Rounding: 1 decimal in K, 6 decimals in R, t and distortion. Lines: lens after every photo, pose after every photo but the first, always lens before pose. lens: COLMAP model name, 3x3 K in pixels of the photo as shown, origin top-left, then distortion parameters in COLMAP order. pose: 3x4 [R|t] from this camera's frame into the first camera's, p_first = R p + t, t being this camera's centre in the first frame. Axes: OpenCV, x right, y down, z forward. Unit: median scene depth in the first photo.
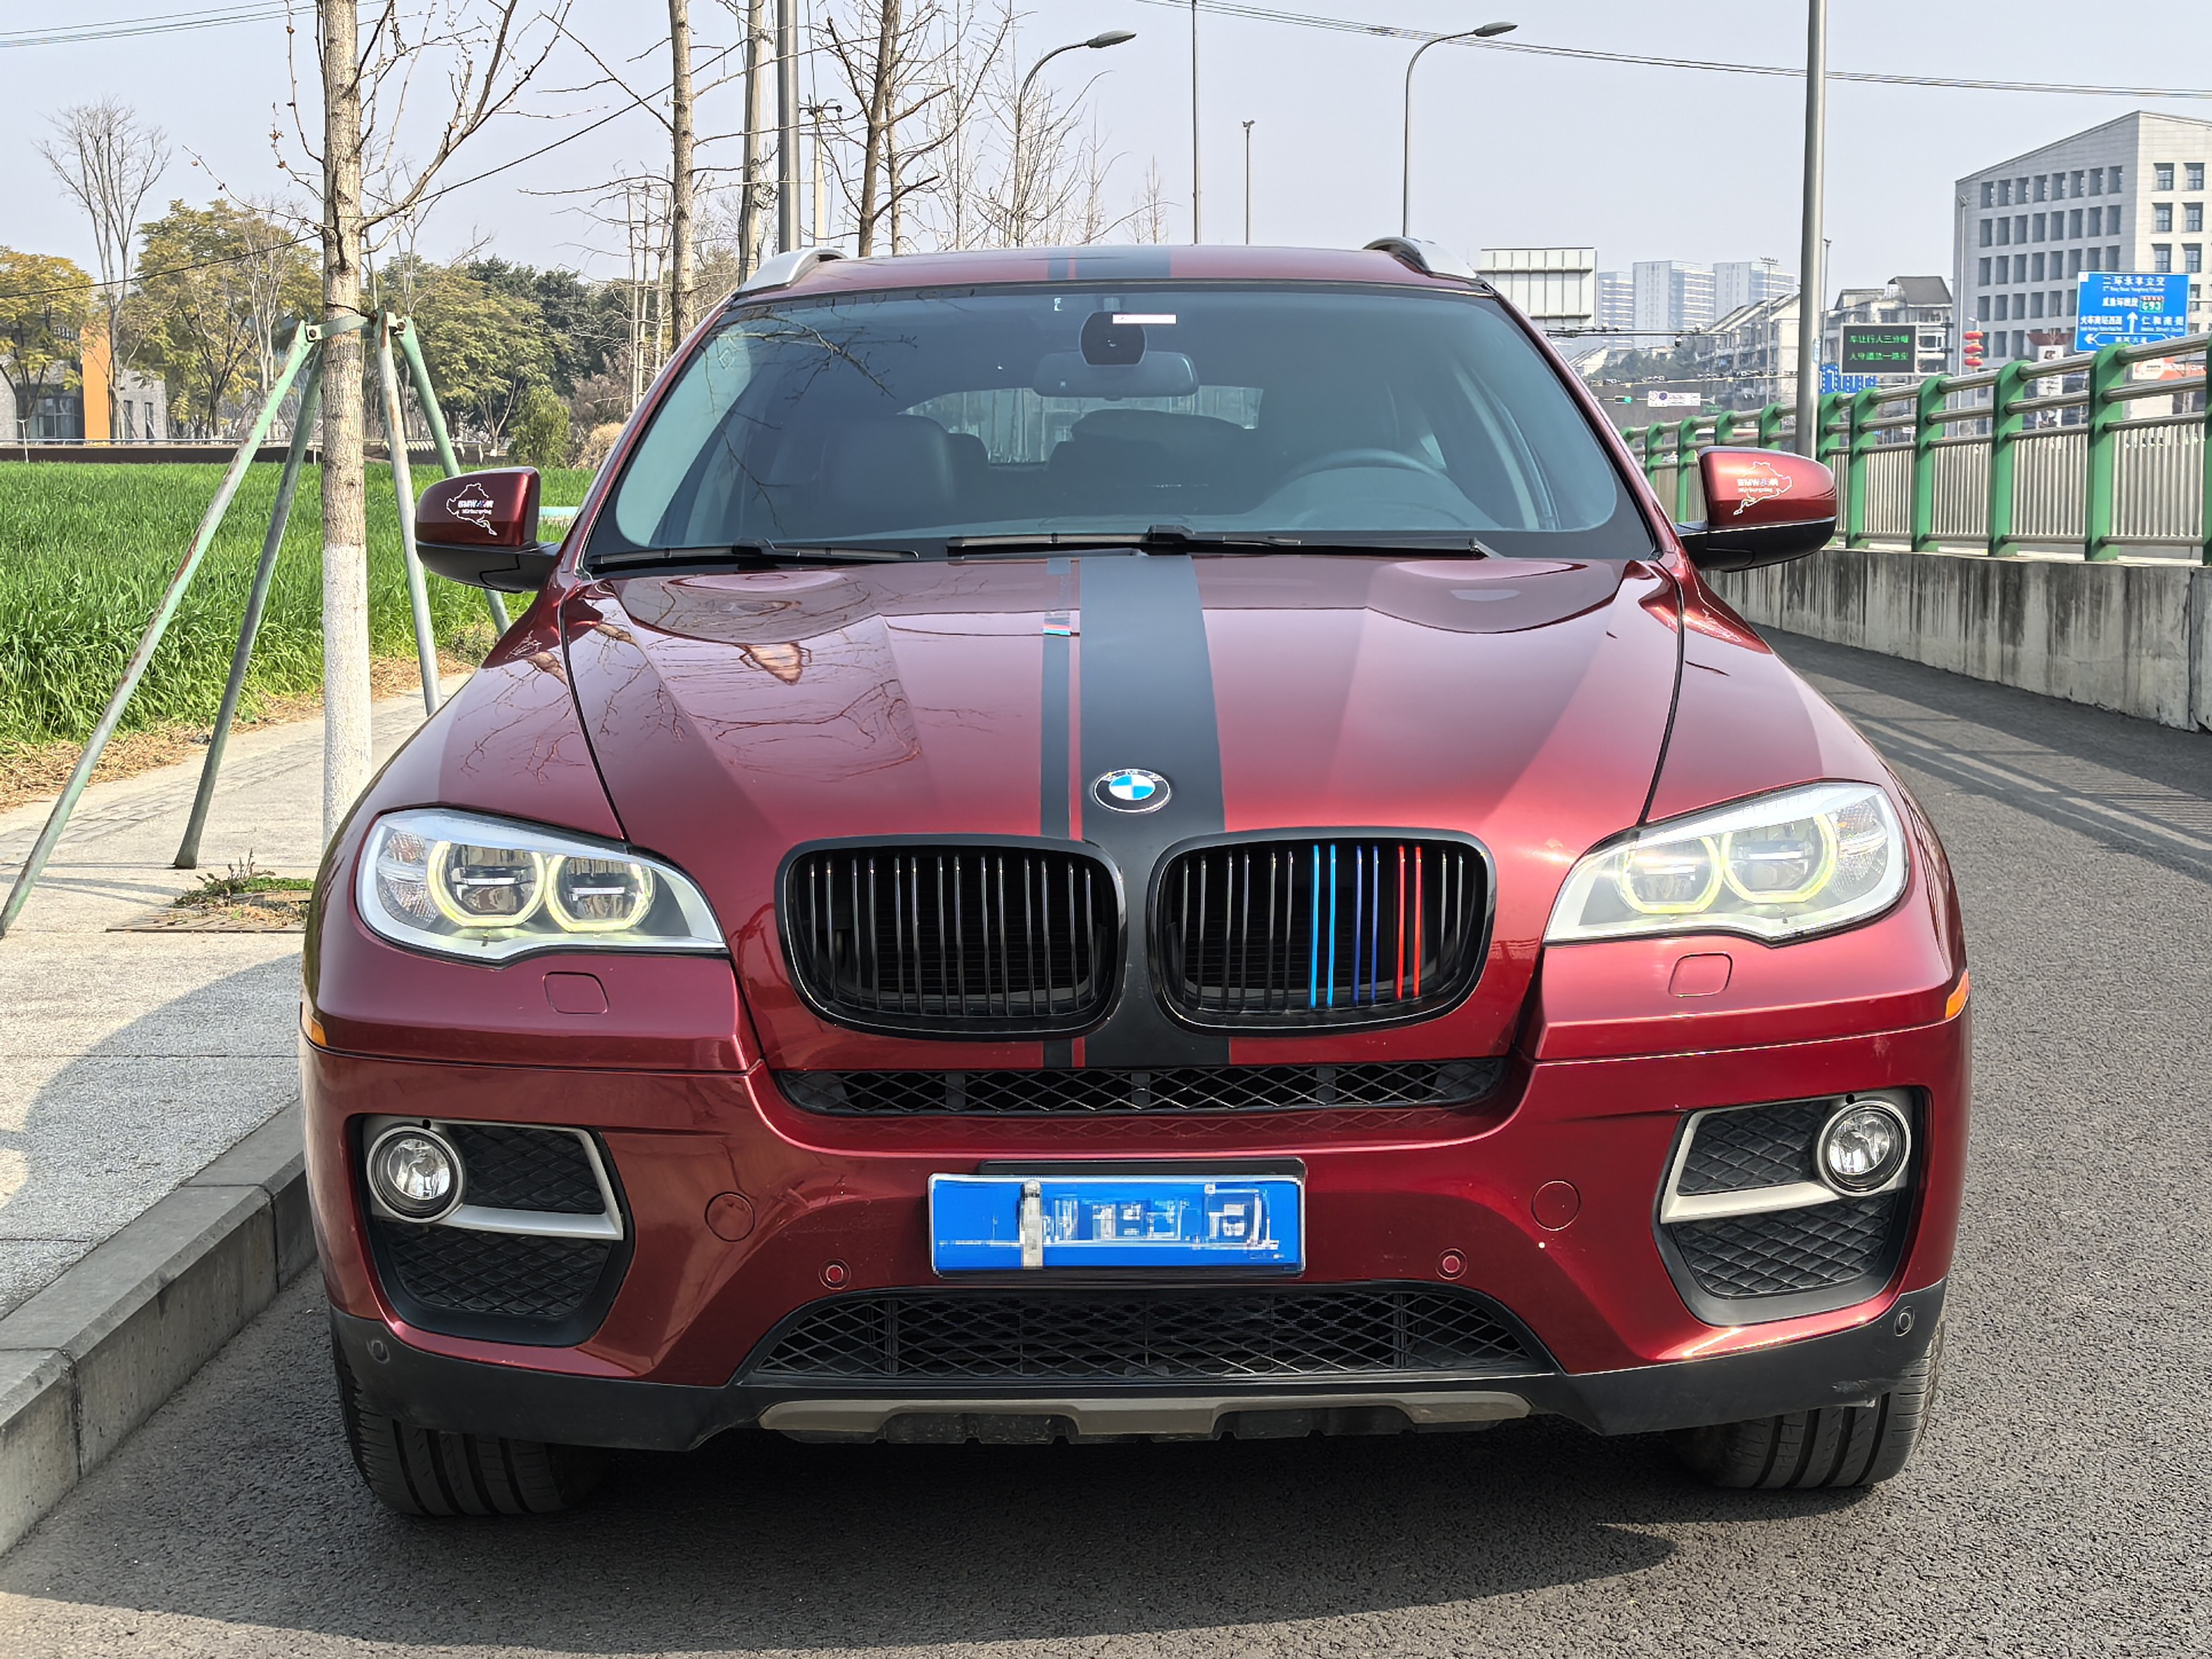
lens RADIAL K [[3360.7, 0, 1106.0], [0, 3360.7, 829.5], [0, 0, 1]] dist [0.285831, -1.119246]
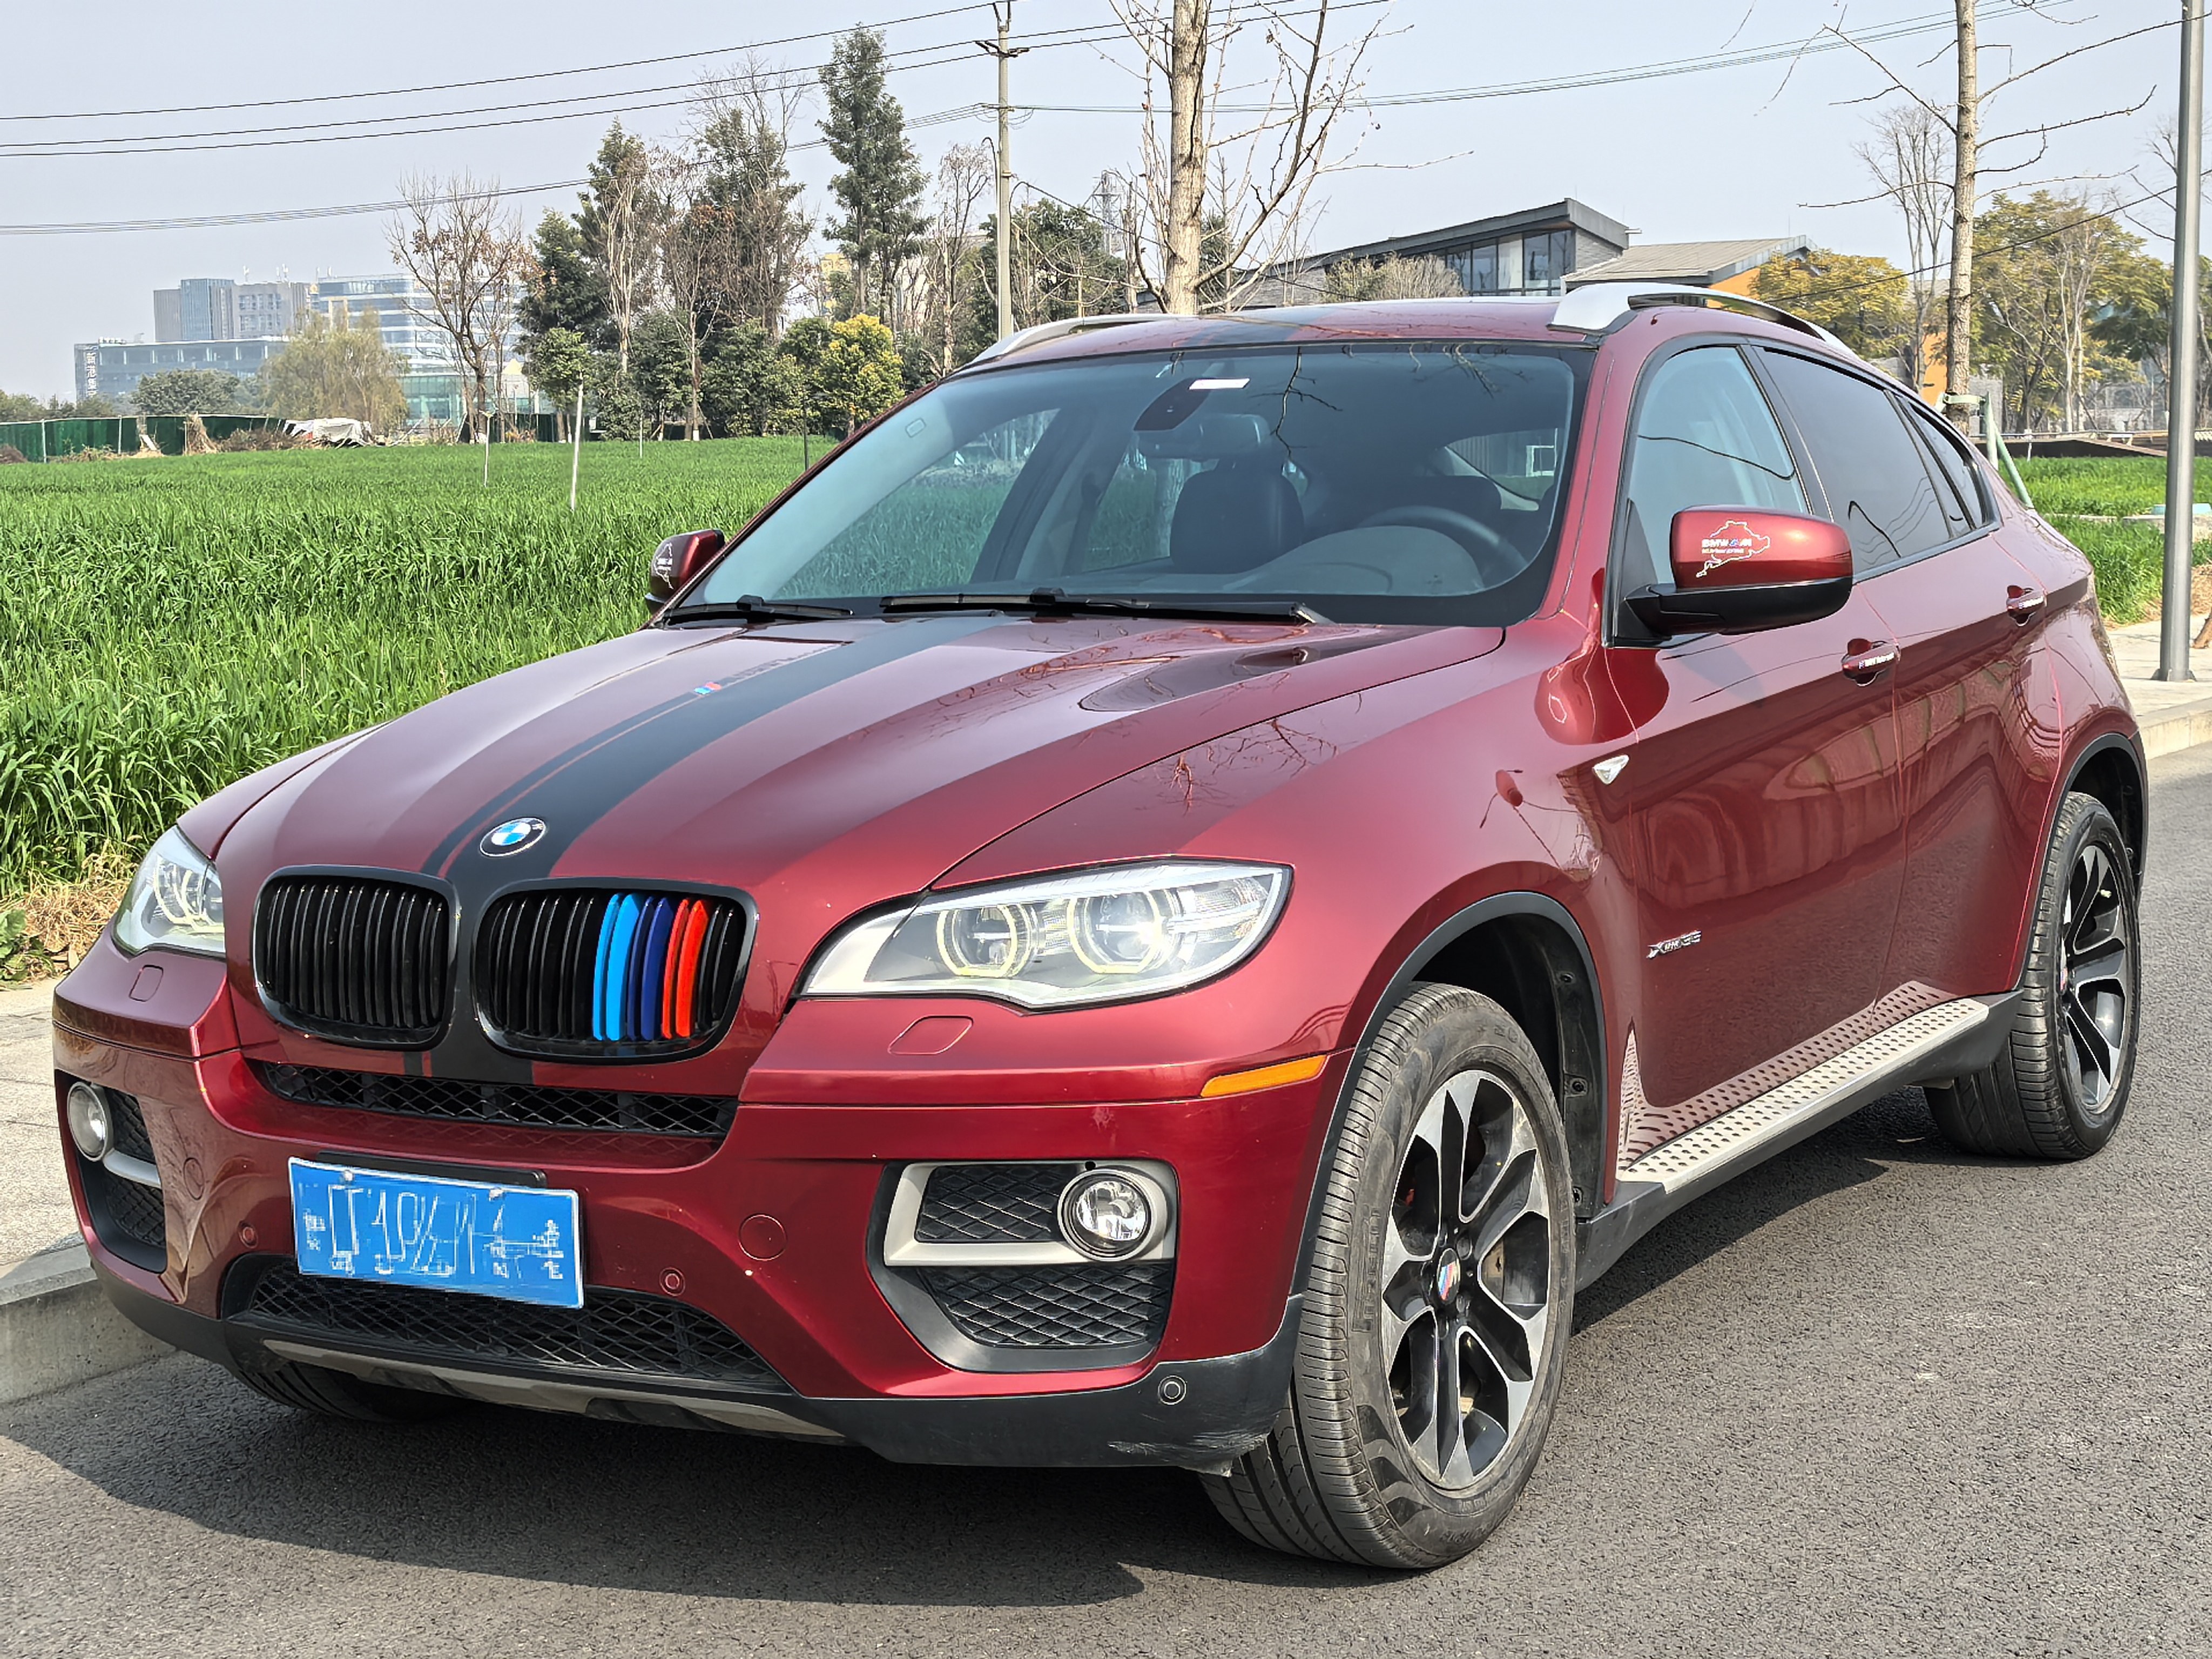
lens RADIAL K [[3411.4, 0, 1106.0], [0, 3411.4, 829.5], [0, 0, 1]] dist [0.292251, -1.367667]
pose [[0.859217, 0.042759, -0.509821, 0.590742], [-0.042146, 0.999030, 0.012760, -0.028796], [0.509872, 0.010523, 0.860186, 0.082462]]
